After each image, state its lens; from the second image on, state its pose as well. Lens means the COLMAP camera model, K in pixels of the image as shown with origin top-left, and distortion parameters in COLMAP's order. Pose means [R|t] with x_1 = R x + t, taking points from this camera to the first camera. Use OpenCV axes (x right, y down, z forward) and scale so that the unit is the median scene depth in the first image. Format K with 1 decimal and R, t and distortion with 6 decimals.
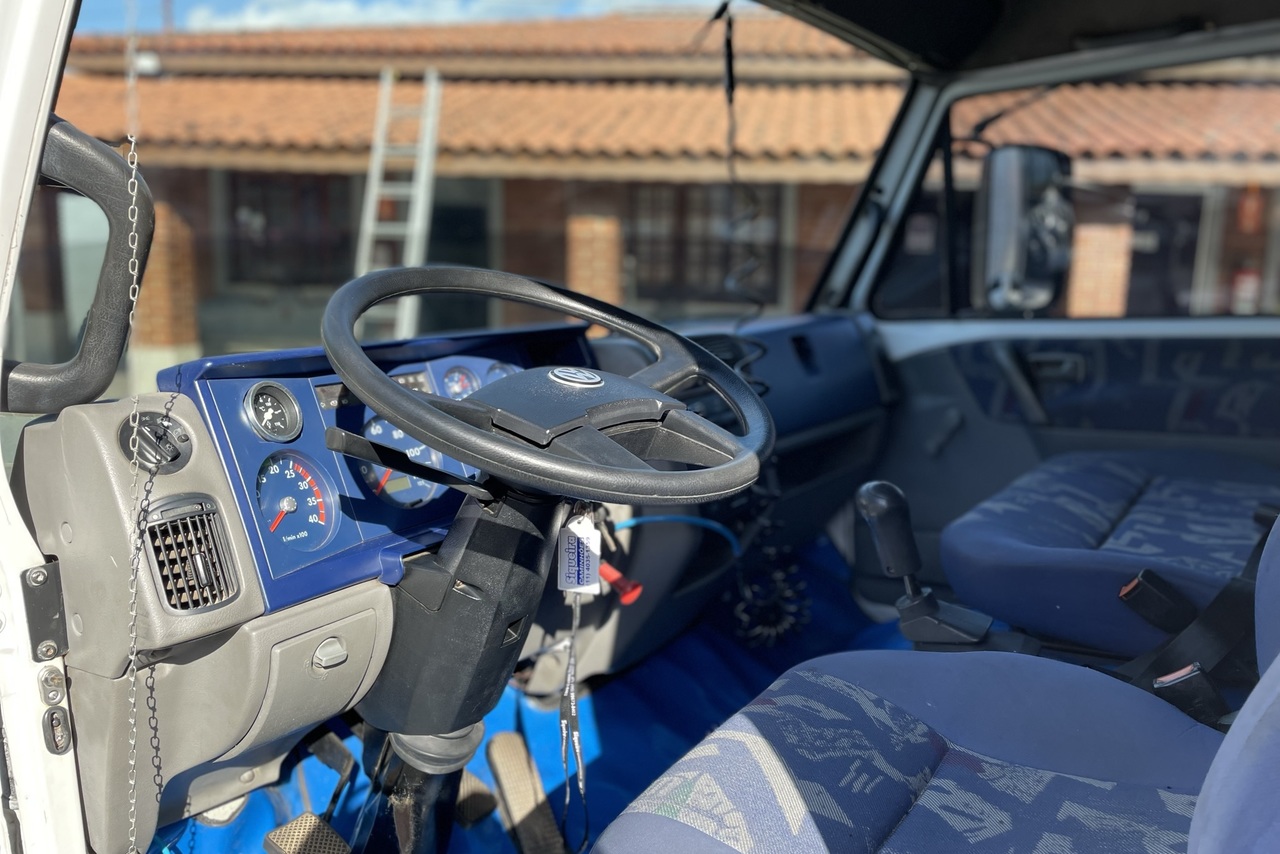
lens RADIAL K [[979.2, 0, 647.0], [0, 979.2, 372.6], [0, 0, 1]] dist [0.043597, -0.004657]
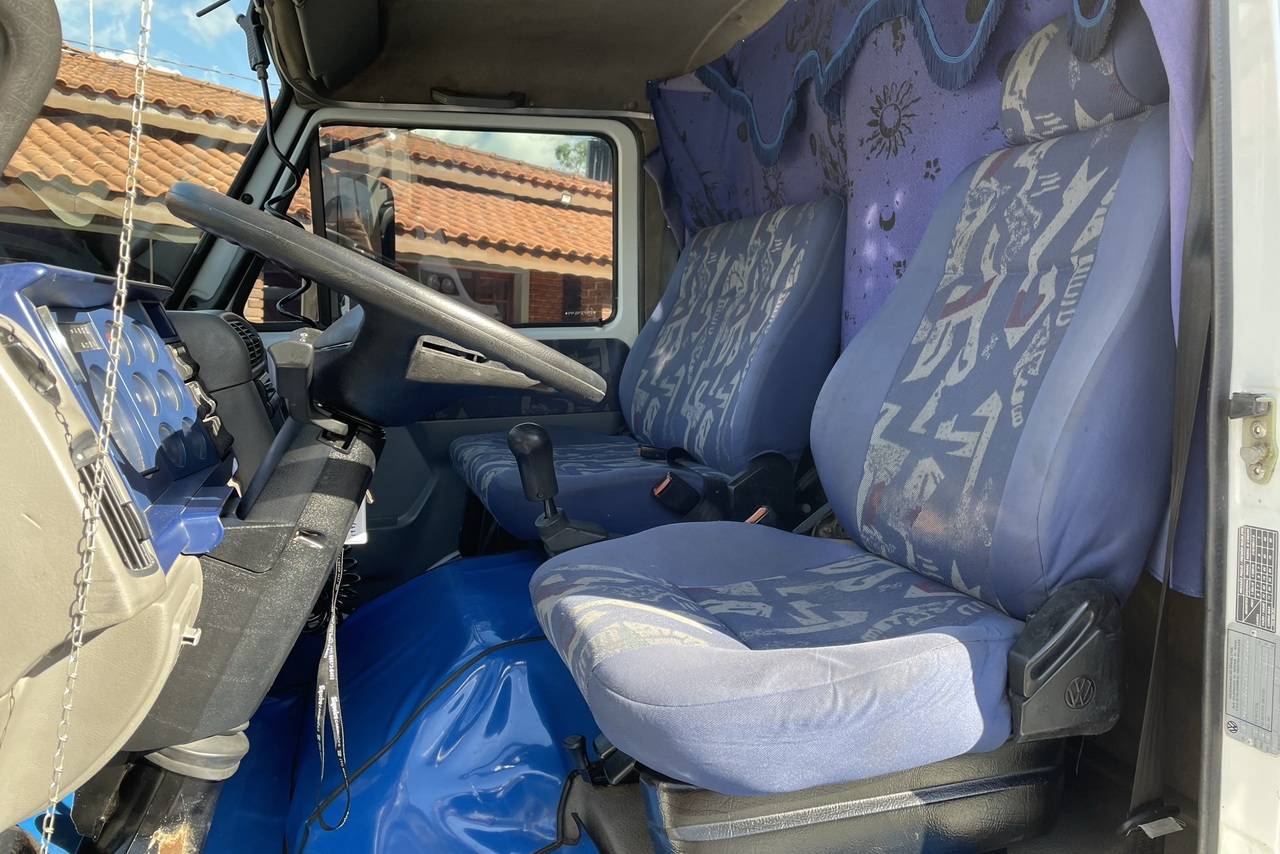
lens RADIAL K [[979.2, 0, 647.0], [0, 979.2, 372.6], [0, 0, 1]] dist [0.043597, -0.004657]
pose [[0.615189, -0.008295, 0.788336, -0.640379], [0.058399, 0.997677, -0.035075, 0.103541], [-0.786214, 0.067616, 0.614244, 0.150578]]
